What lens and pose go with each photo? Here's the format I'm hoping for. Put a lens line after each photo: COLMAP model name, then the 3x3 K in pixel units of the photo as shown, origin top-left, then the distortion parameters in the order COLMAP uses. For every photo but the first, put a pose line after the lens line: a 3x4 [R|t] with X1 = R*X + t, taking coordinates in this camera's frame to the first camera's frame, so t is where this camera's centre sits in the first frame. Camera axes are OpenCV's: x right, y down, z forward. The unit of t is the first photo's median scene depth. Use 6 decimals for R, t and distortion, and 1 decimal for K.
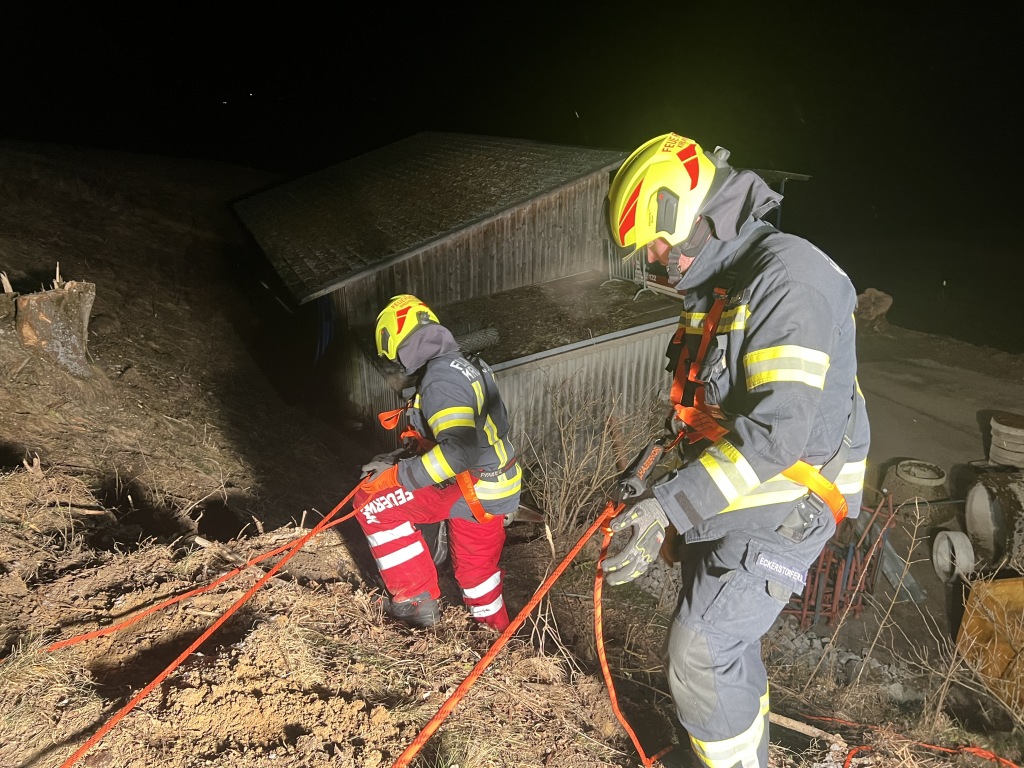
lens RADIAL K [[762.1, 0, 509.4], [0, 762.1, 400.7], [0, 0, 1]] dist [0.124923, -0.088282]
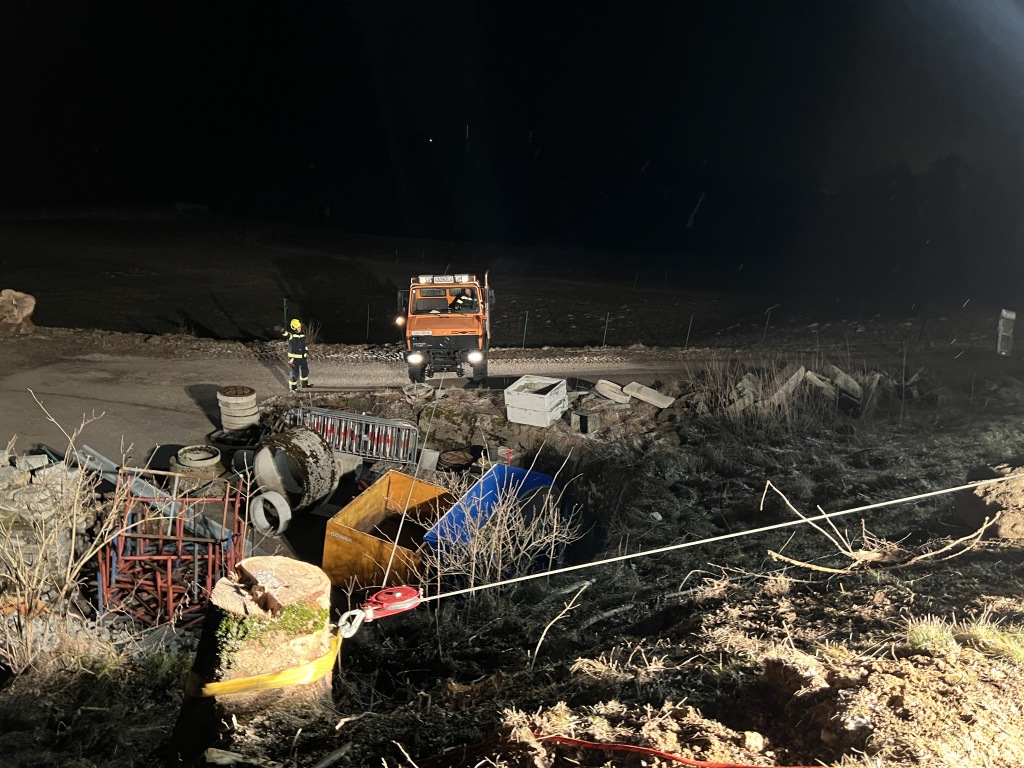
lens RADIAL K [[762.2, 0, 512.0], [0, 762.2, 384.0], [0, 0, 1]] dist [0.083512, -0.092950]
pose [[0.421054, -0.217154, 0.880658, -0.171660], [0.215068, 0.967132, 0.135651, -0.045214], [-0.881169, 0.132285, 0.453918, 0.094625]]
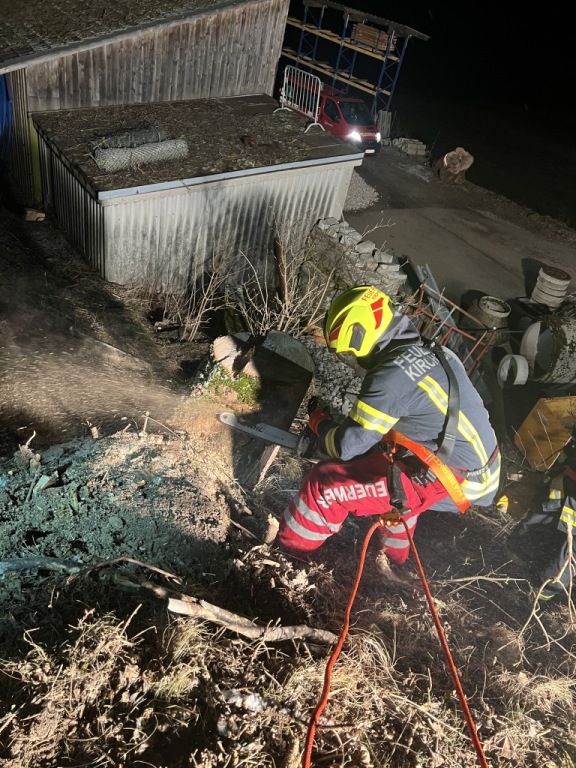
lens RADIAL K [[571.7, 0, 288.0], [0, 571.7, 384.0], [0, 0, 1]] dist [0.083512, -0.092950]
pose [[0.962797, 0.047543, 0.266012, -0.065153], [-0.126446, 0.949244, 0.288005, -0.019557], [-0.238817, -0.310926, 0.919941, 0.096208]]
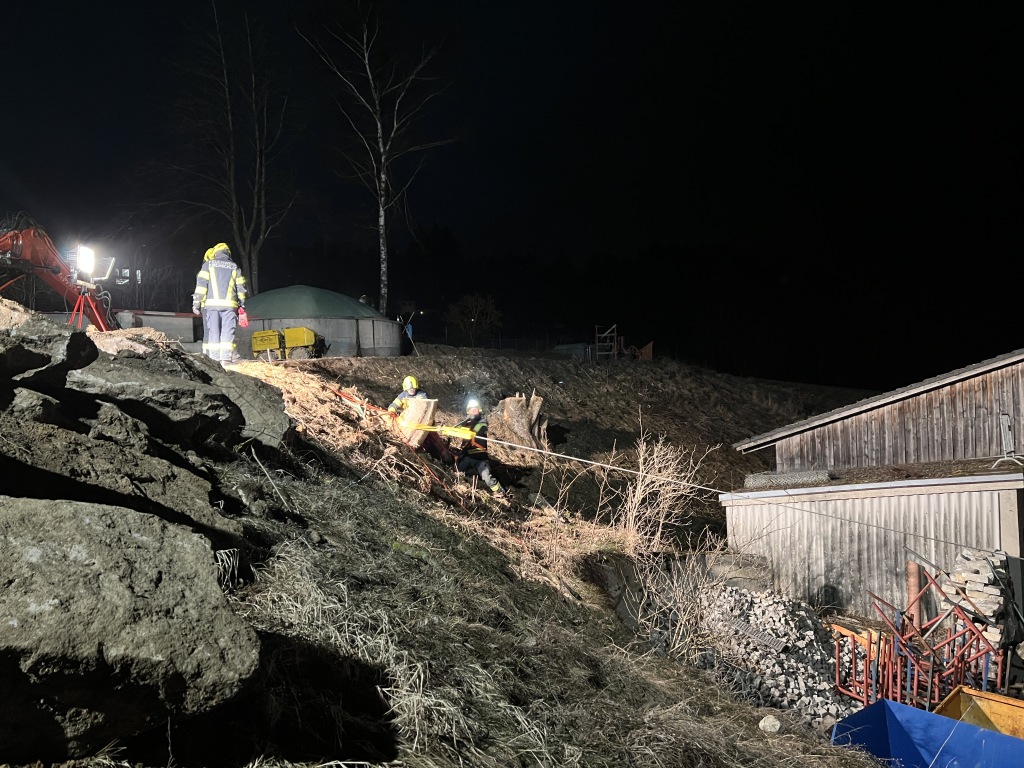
lens RADIAL K [[762.2, 0, 512.0], [0, 762.2, 384.0], [0, 0, 1]] dist [0.083512, -0.092950]
pose [[0.539506, -0.010413, -0.841917, 0.626069], [-0.272285, 0.944037, -0.186158, 0.118156], [0.796739, 0.329675, 0.506479, -0.062076]]
